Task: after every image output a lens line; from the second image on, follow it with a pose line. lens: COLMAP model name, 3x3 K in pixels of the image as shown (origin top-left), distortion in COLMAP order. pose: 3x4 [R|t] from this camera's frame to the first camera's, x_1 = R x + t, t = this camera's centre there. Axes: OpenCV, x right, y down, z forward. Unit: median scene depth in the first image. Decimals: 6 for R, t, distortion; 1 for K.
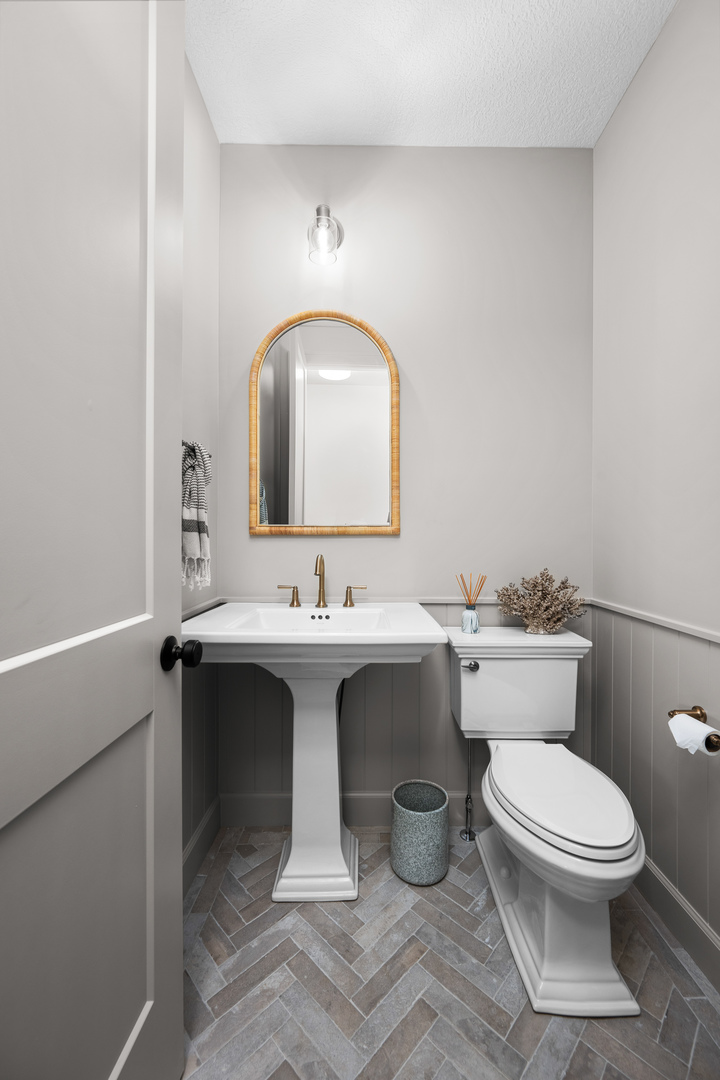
lens RADIAL K [[419.6, 0, 363.9], [0, 419.6, 538.1], [0, 0, 1]] dist [-0.001266, -0.000400]
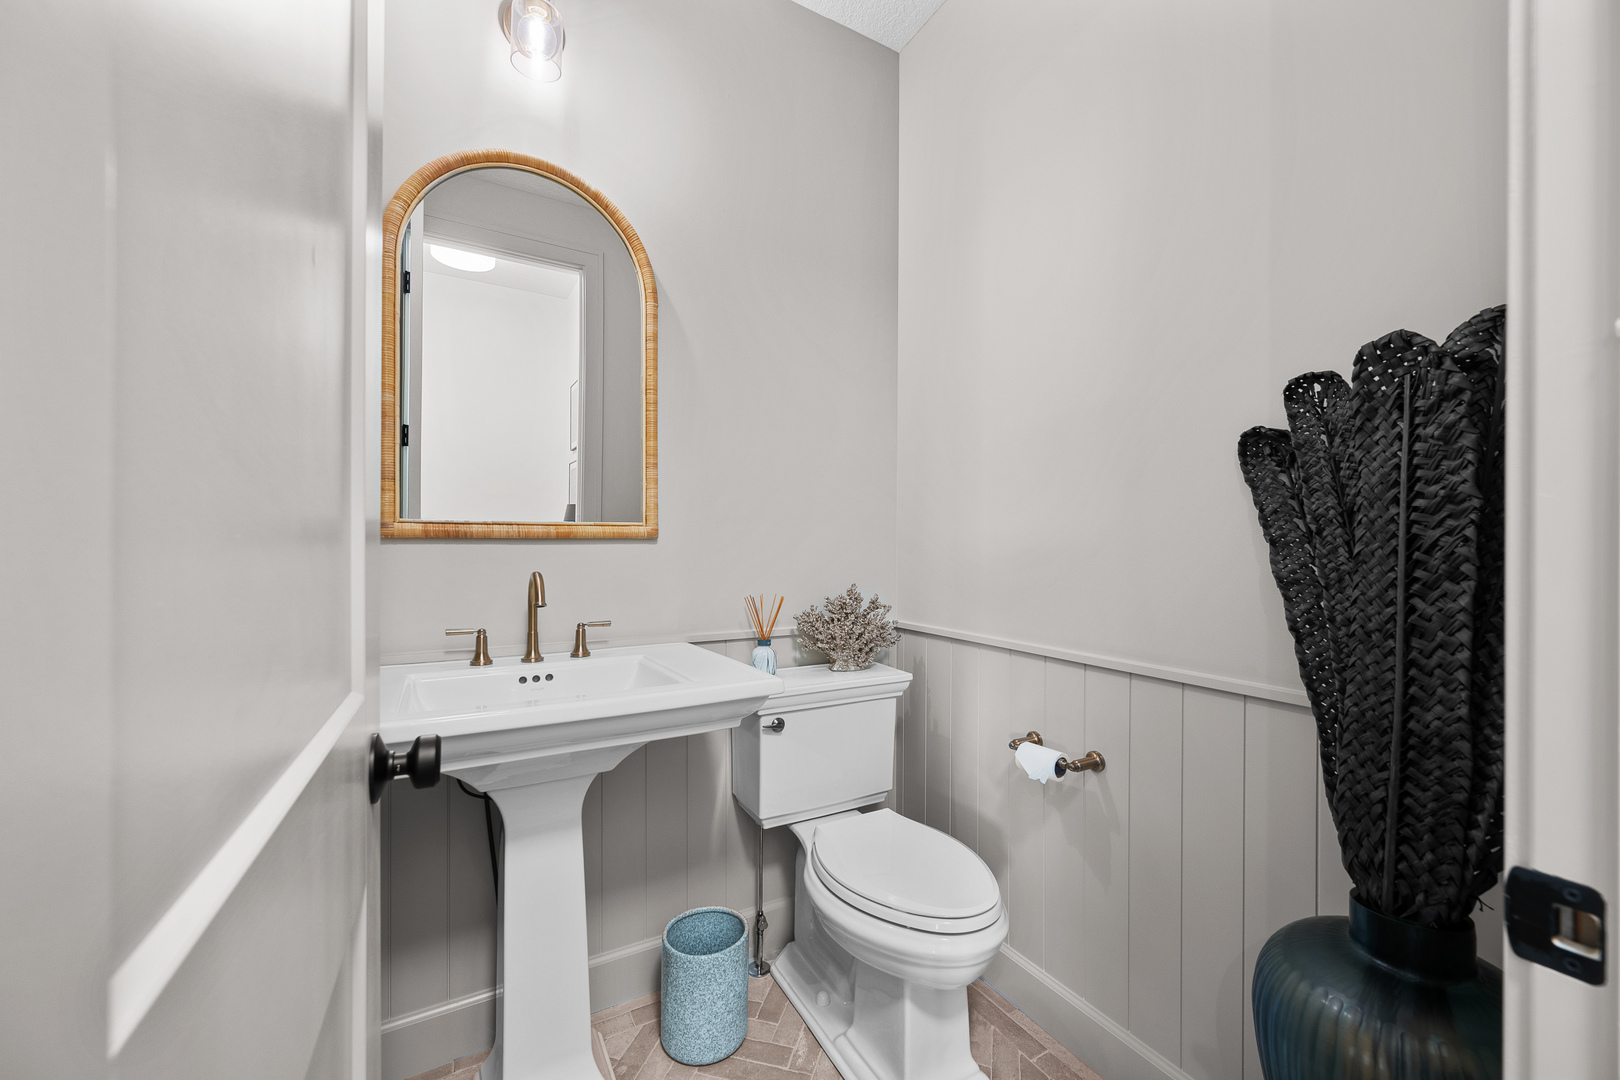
lens RADIAL K [[629.4, 0, 819.4], [0, 629.4, 544.8], [0, 0, 1]] dist [-0.001266, -0.000400]
pose [[0.872273, -0.000293, 0.489020, -0.182333], [0.000142, 1.000000, 0.000346, 0.001003], [-0.489020, -0.000233, 0.872273, 0.036369]]
